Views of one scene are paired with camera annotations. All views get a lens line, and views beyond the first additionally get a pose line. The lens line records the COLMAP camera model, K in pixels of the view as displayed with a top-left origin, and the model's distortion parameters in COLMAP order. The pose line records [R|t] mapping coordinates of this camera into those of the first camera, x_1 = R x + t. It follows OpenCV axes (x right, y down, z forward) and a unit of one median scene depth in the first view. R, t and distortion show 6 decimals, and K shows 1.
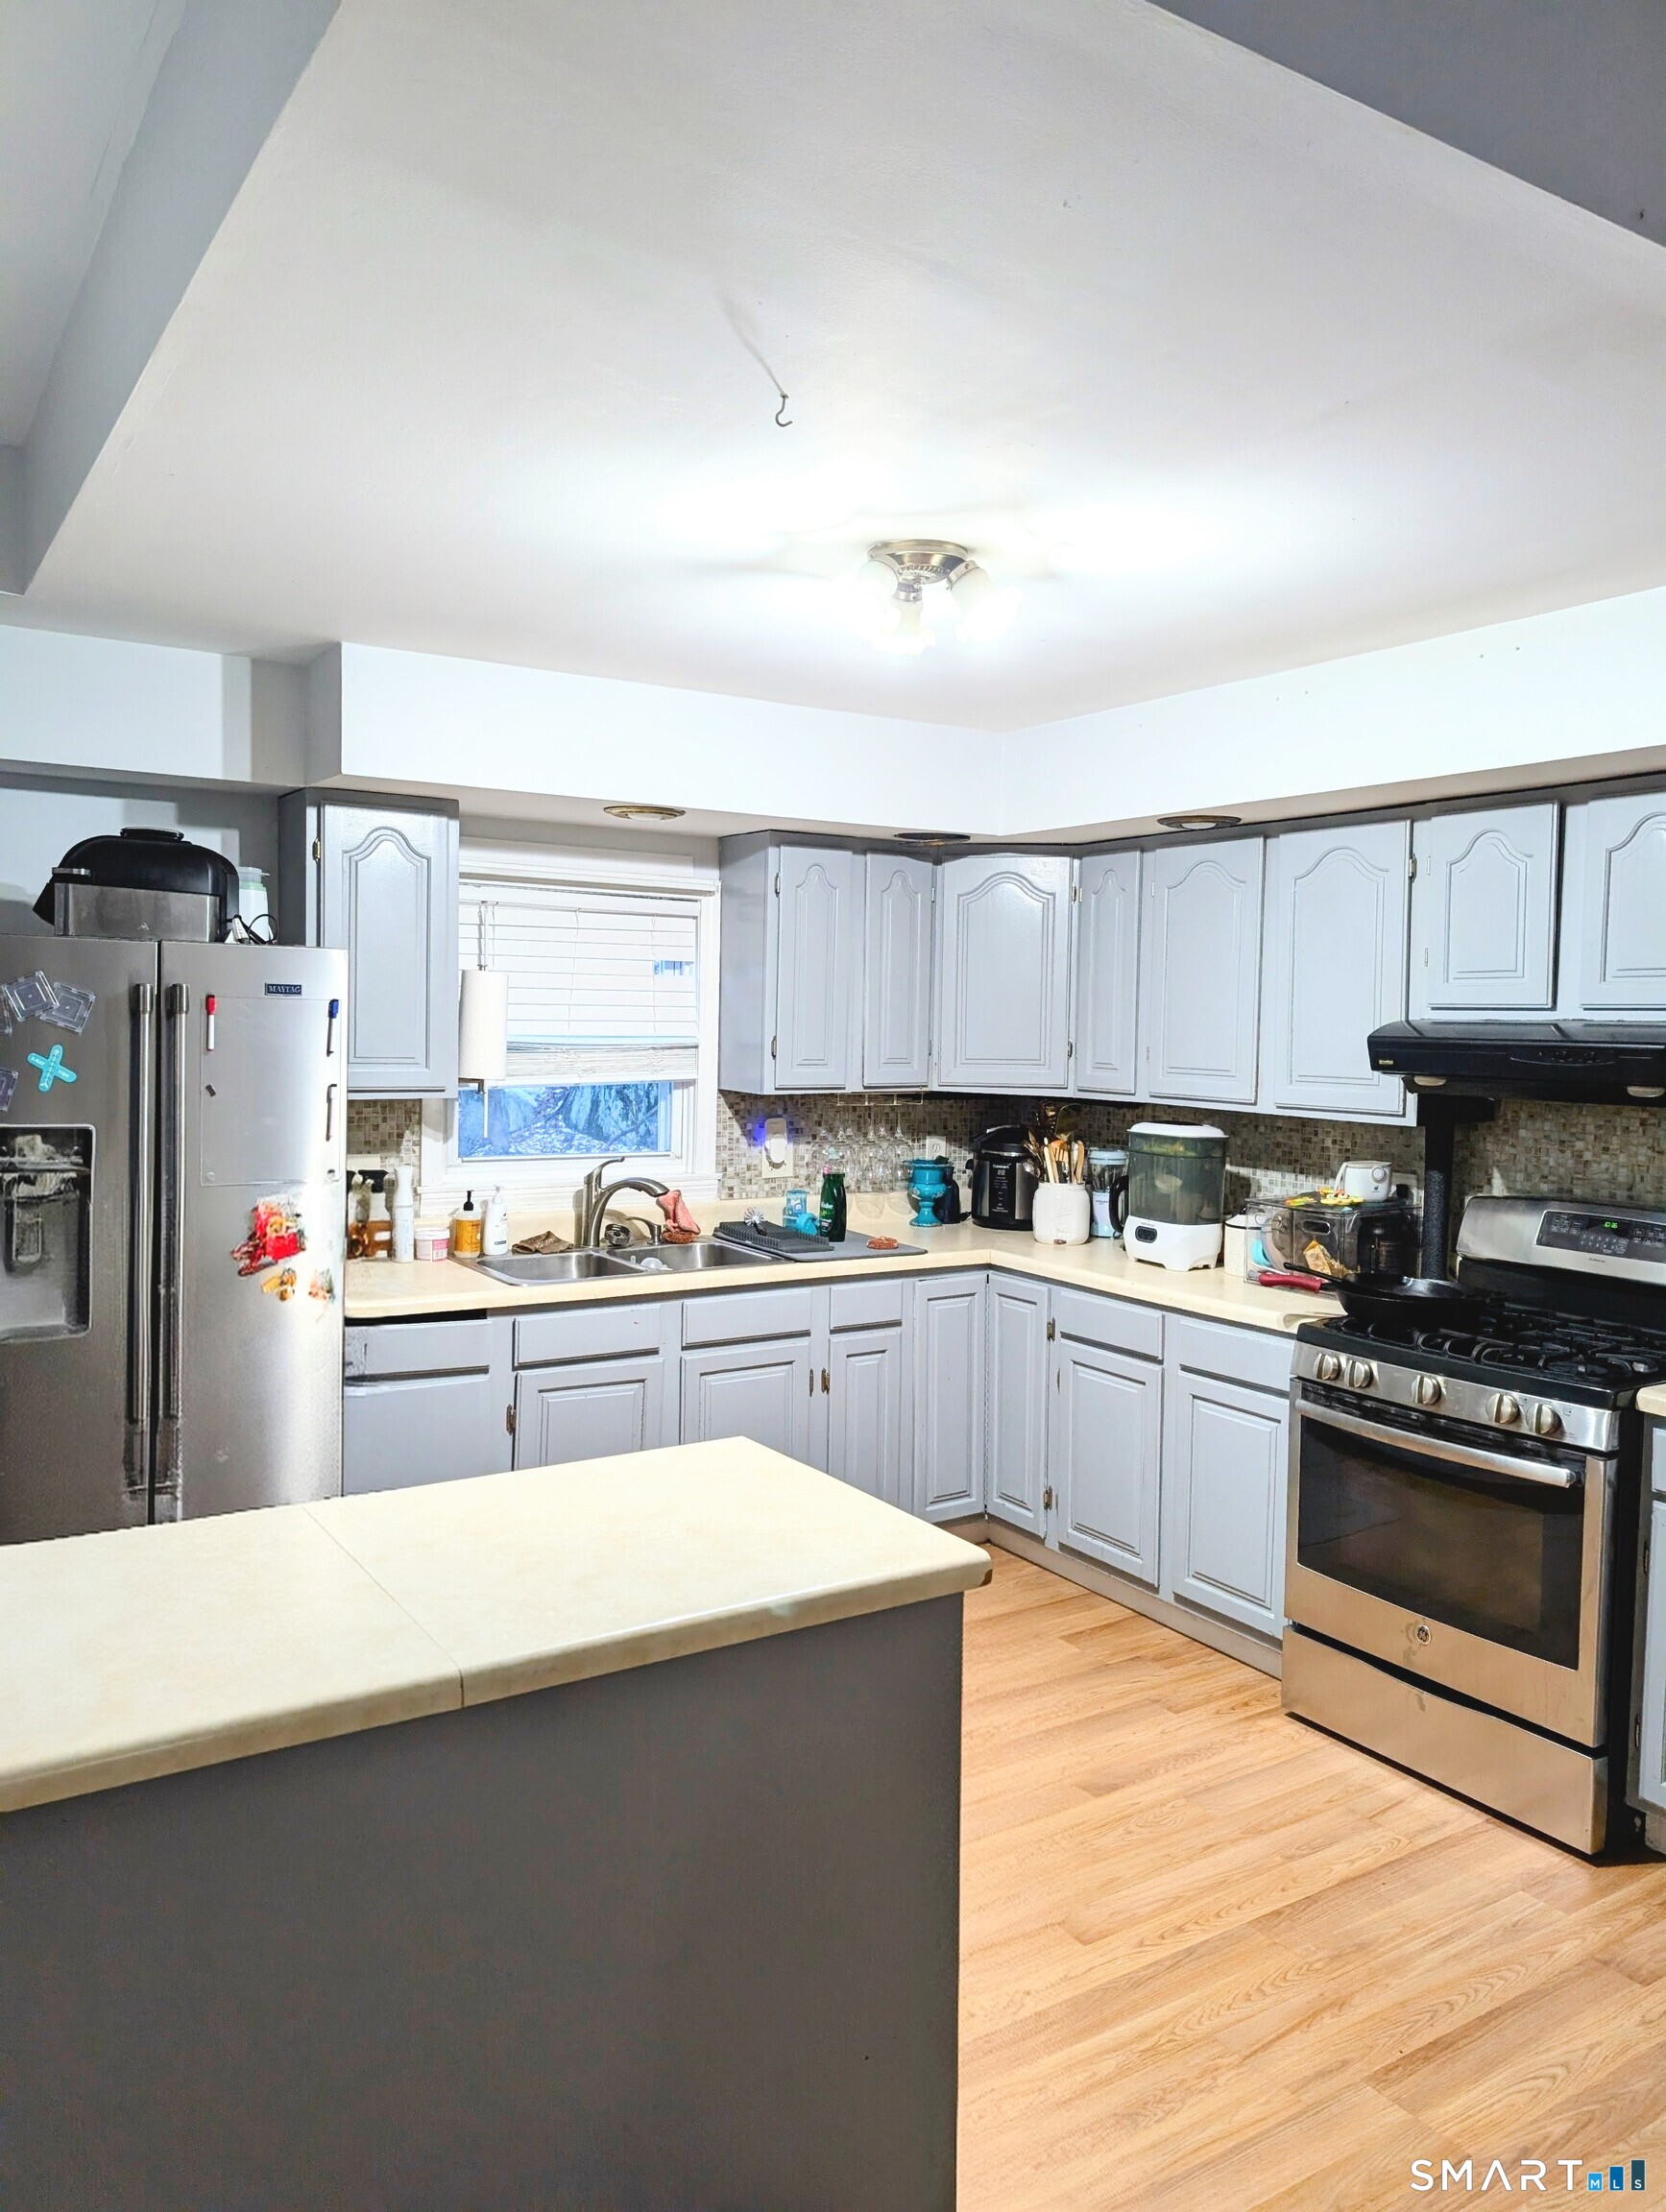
lens RADIAL K [[1592.5, 0, 835.8], [0, 1592.5, 1101.9], [0, 0, 1]] dist [0.025664, -0.021472]
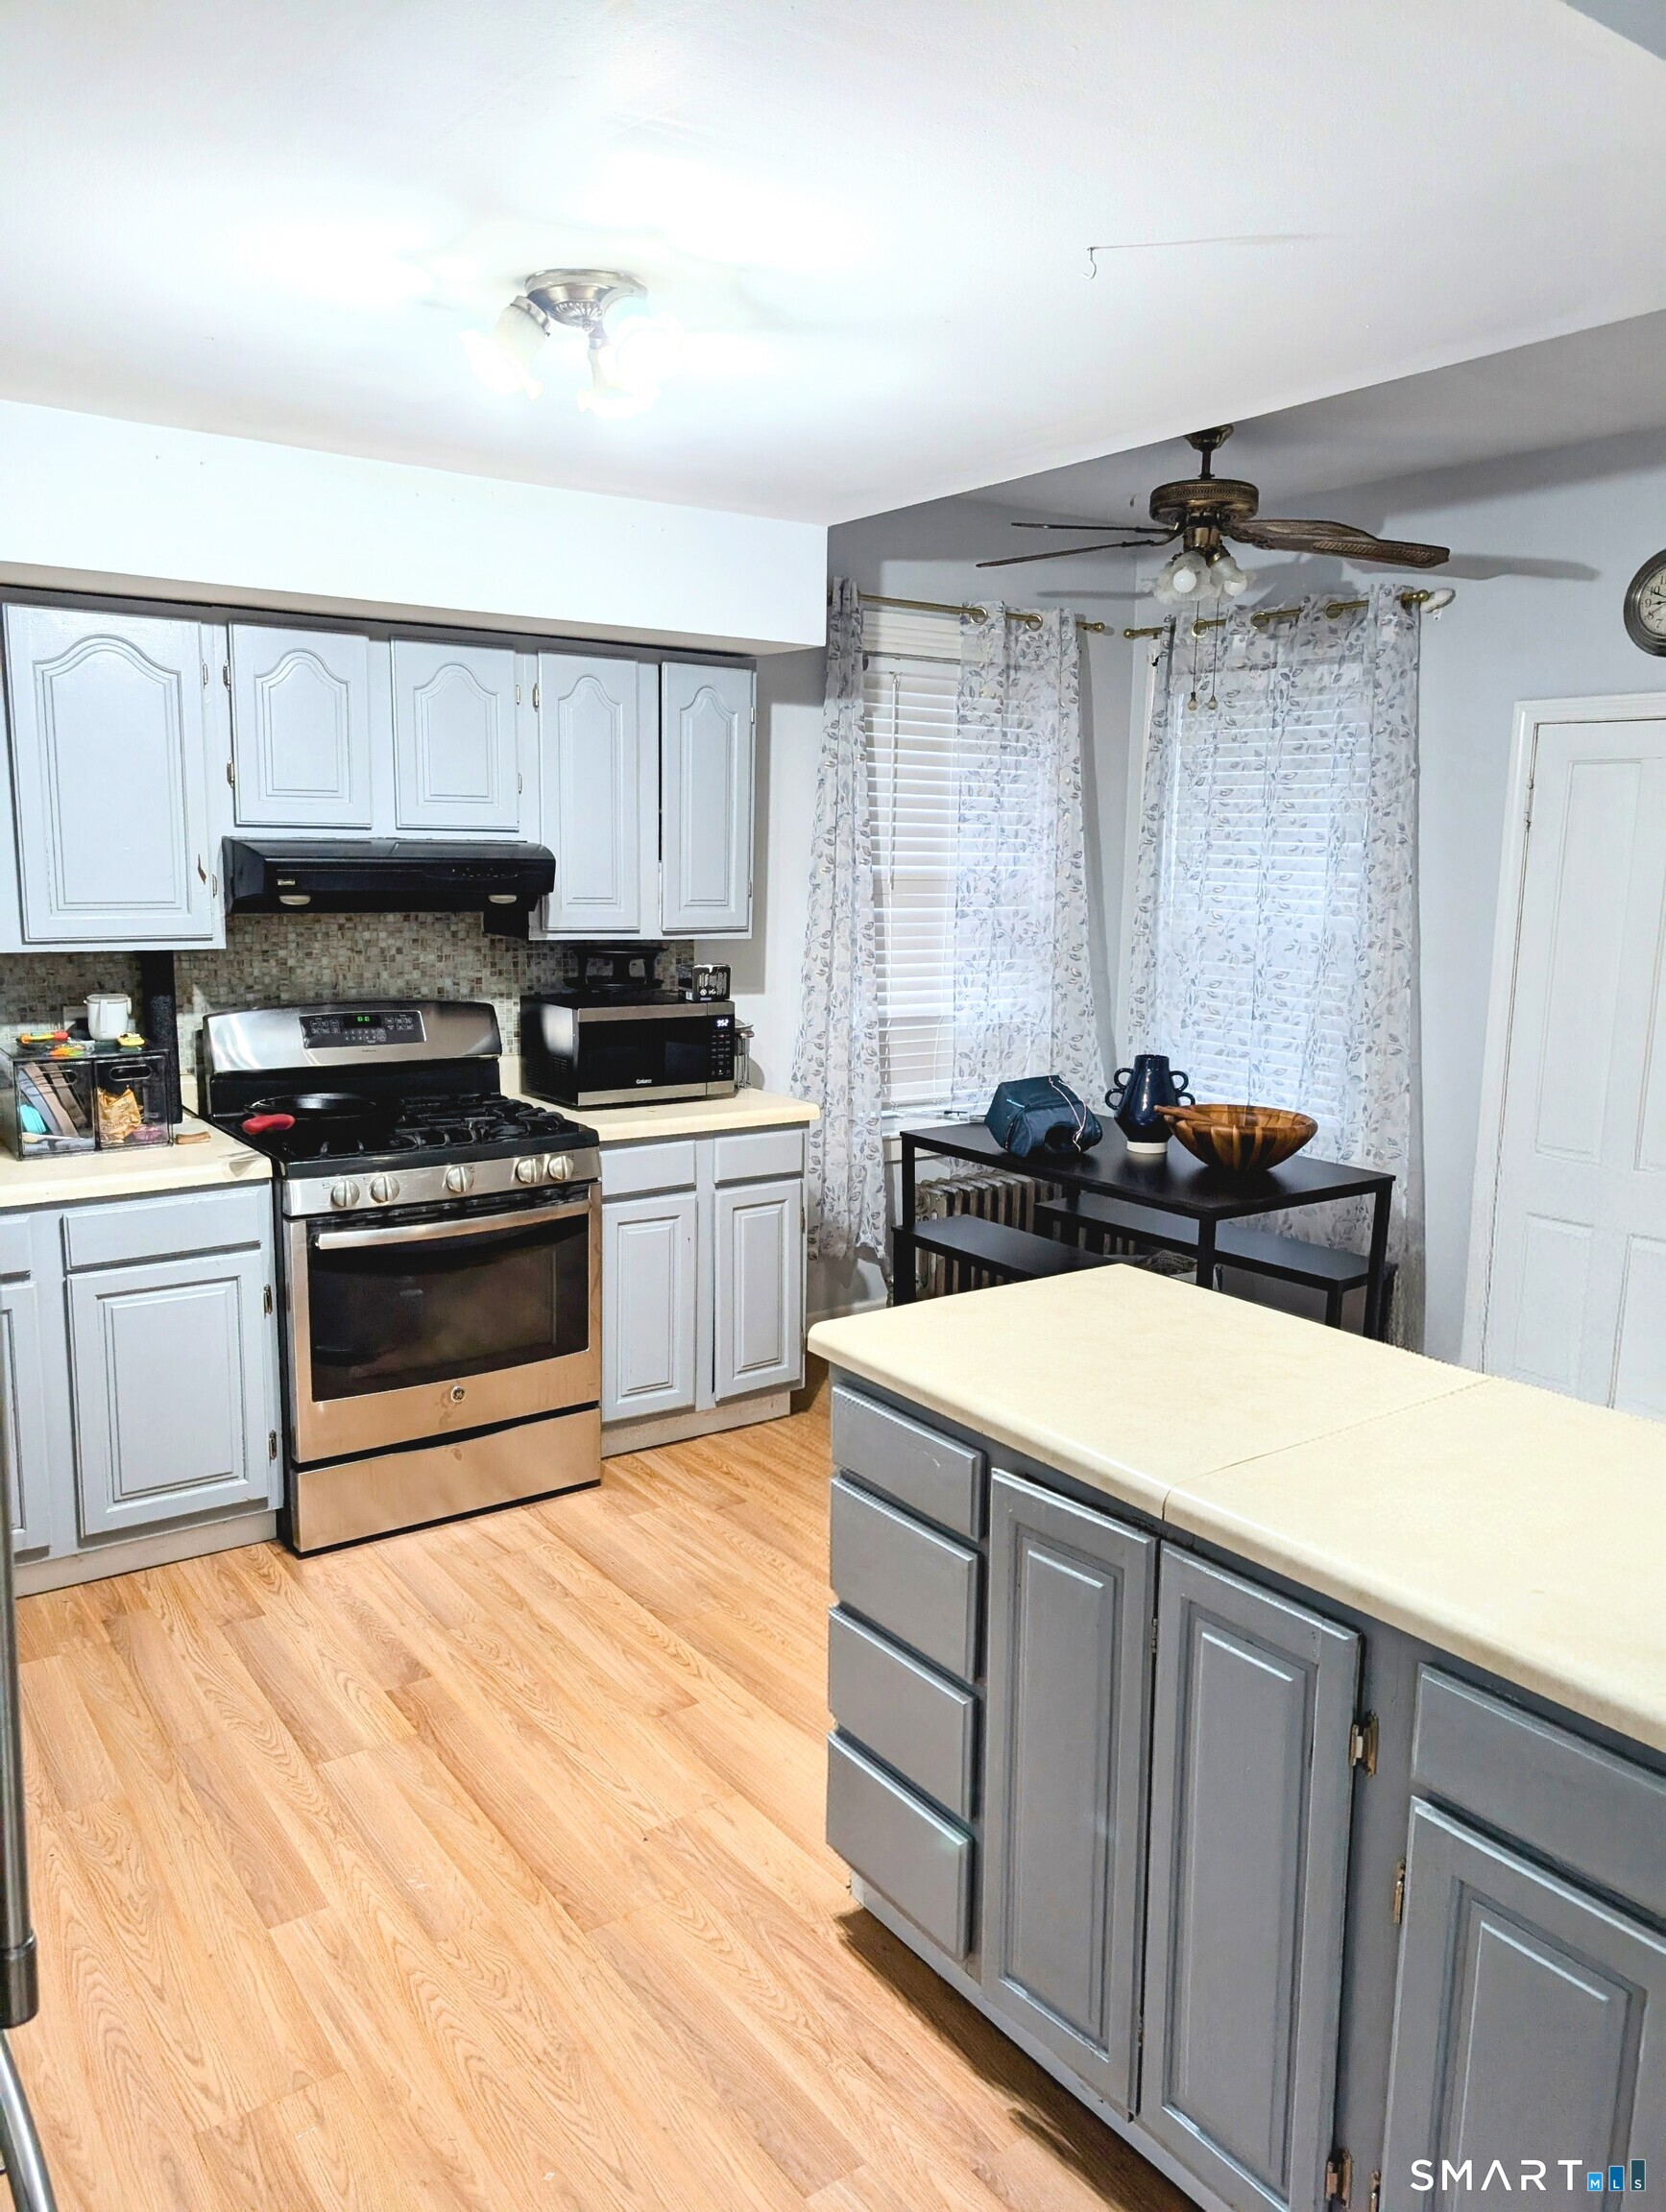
lens RADIAL K [[1592.5, 0, 810.1], [0, 1592.5, 1100.3], [0, 0, 1]] dist [0.025664, -0.021472]
pose [[-0.044458, -0.175788, 0.983424, -0.629599], [0.038296, 0.983374, 0.177511, -0.053248], [-0.998277, 0.045553, -0.036987, 0.695541]]
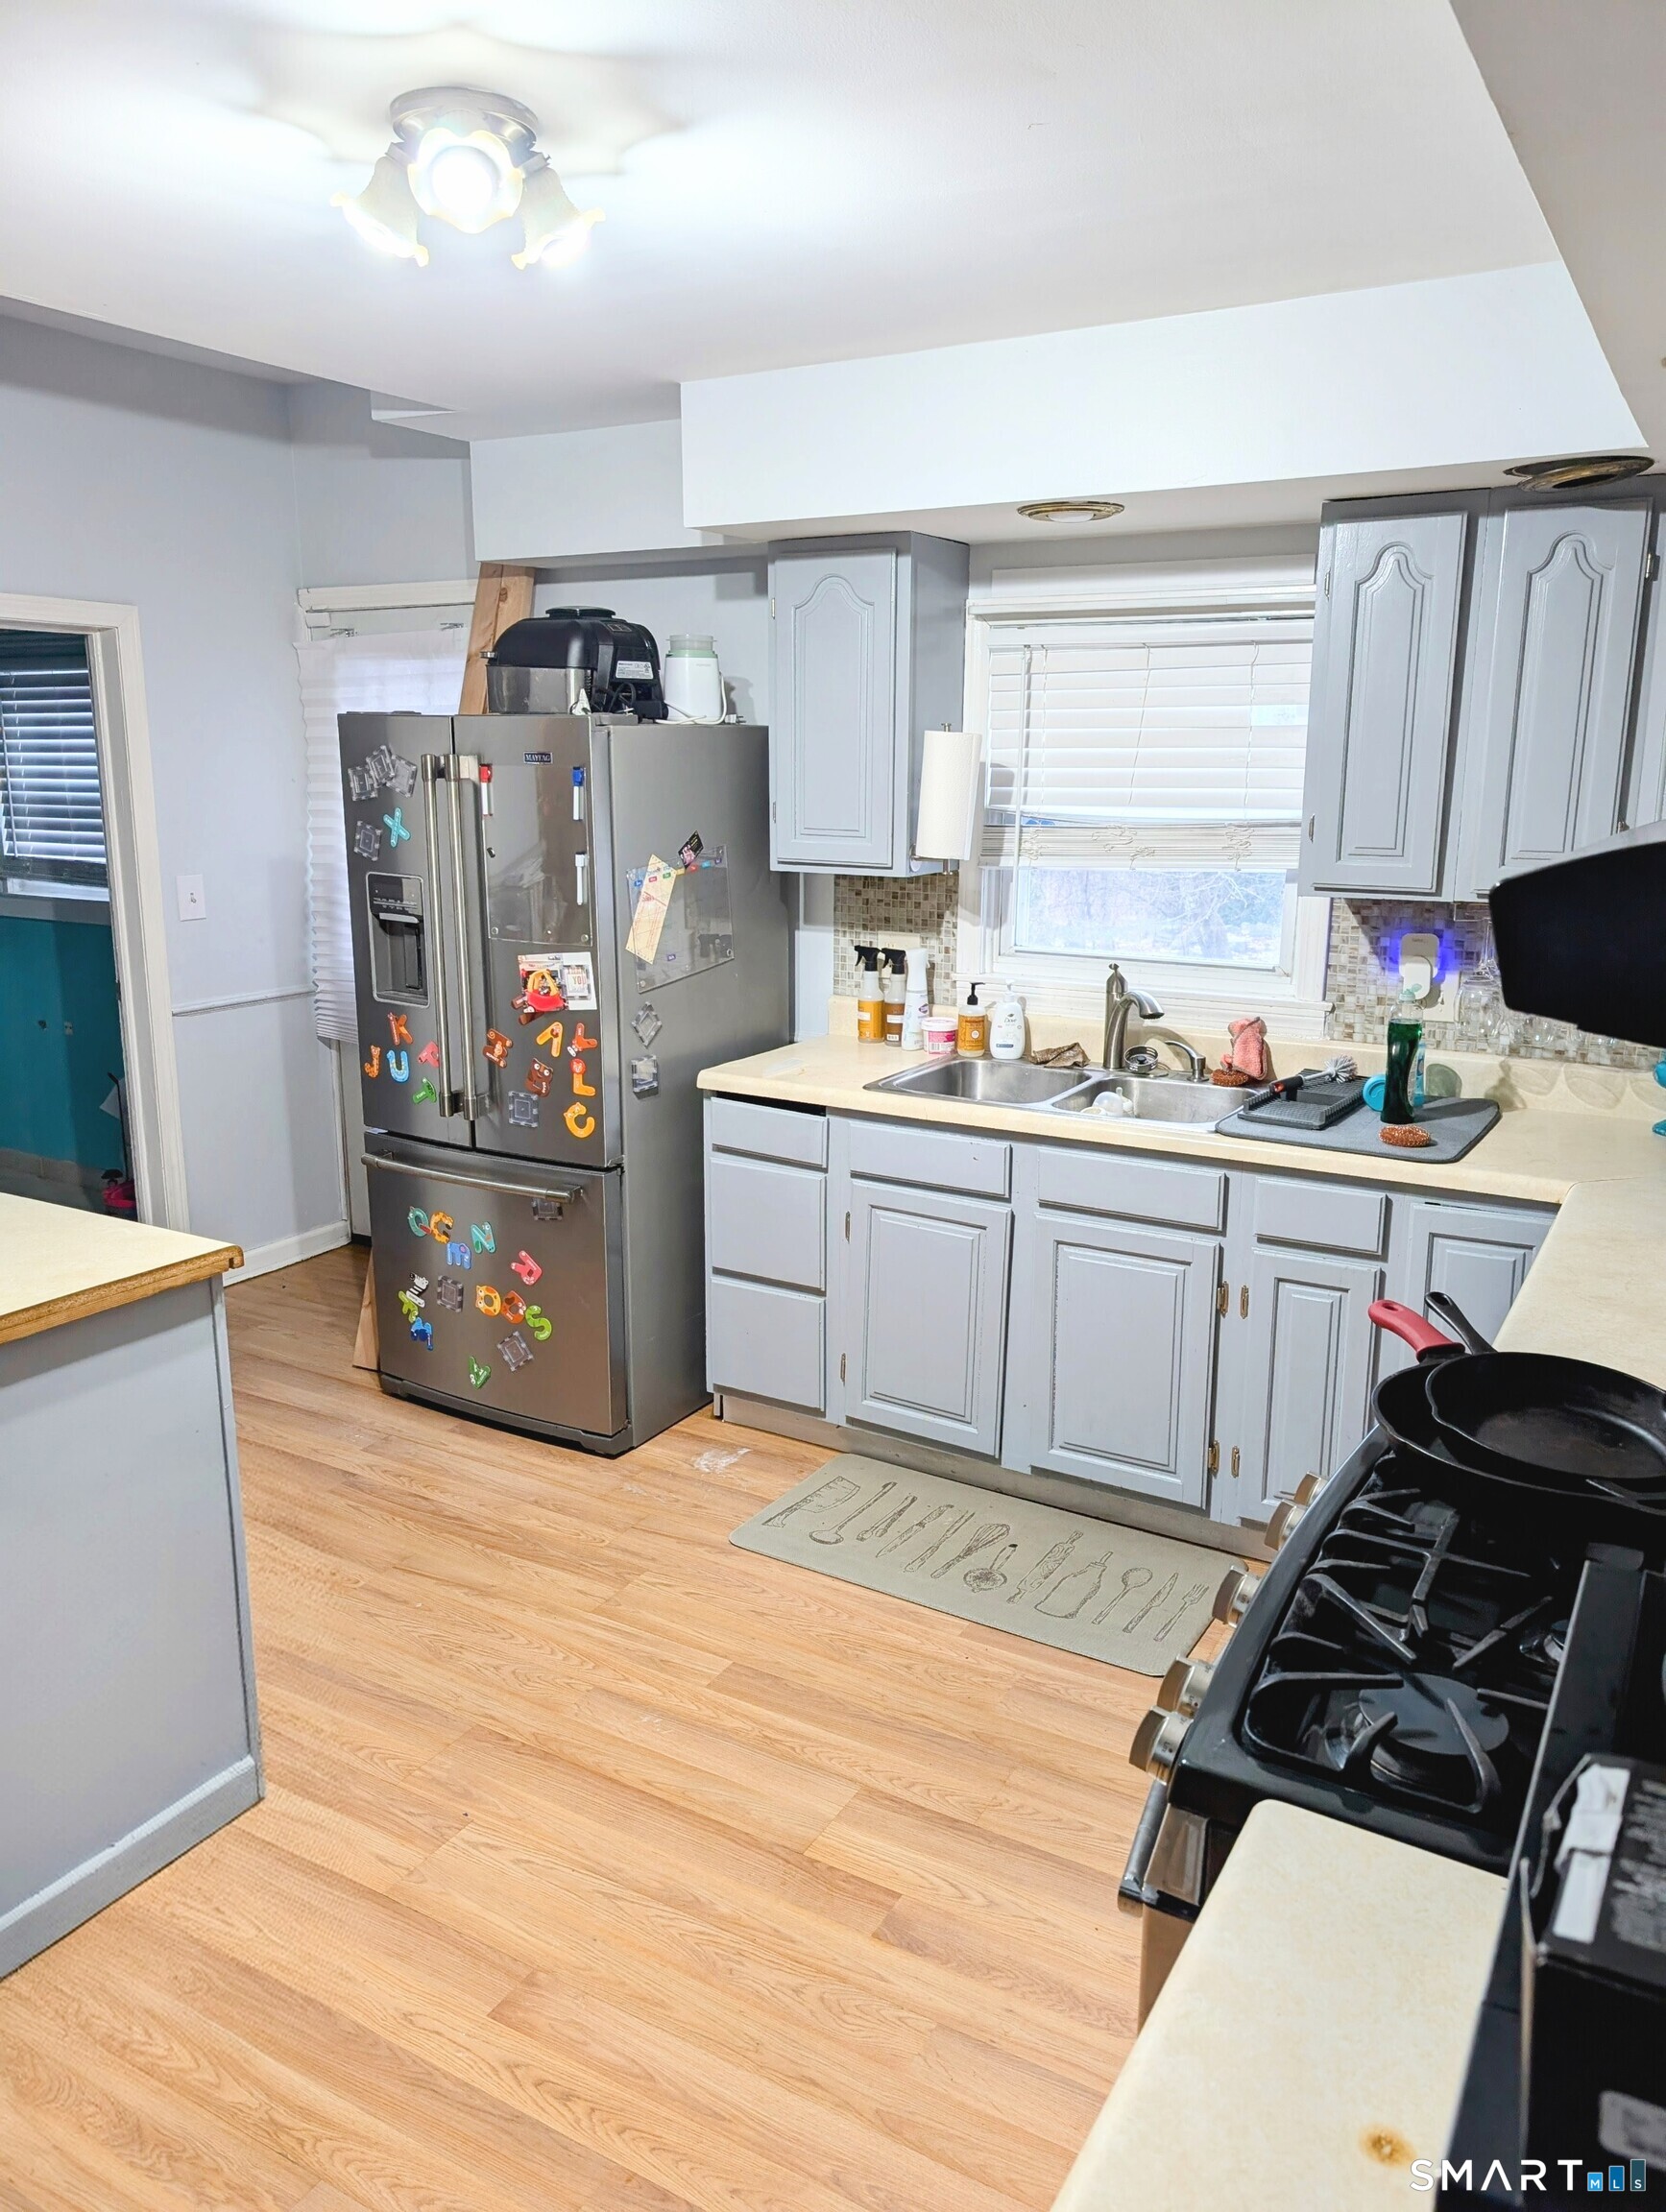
lens RADIAL K [[1592.5, 0, 833.2], [0, 1592.5, 1104.7], [0, 0, 1]] dist [0.025664, -0.021472]
pose [[0.455582, 0.174403, -0.872943, 0.606866], [-0.047475, 0.983985, 0.171811, -0.030930], [0.888927, -0.036831, 0.456566, 0.597727]]
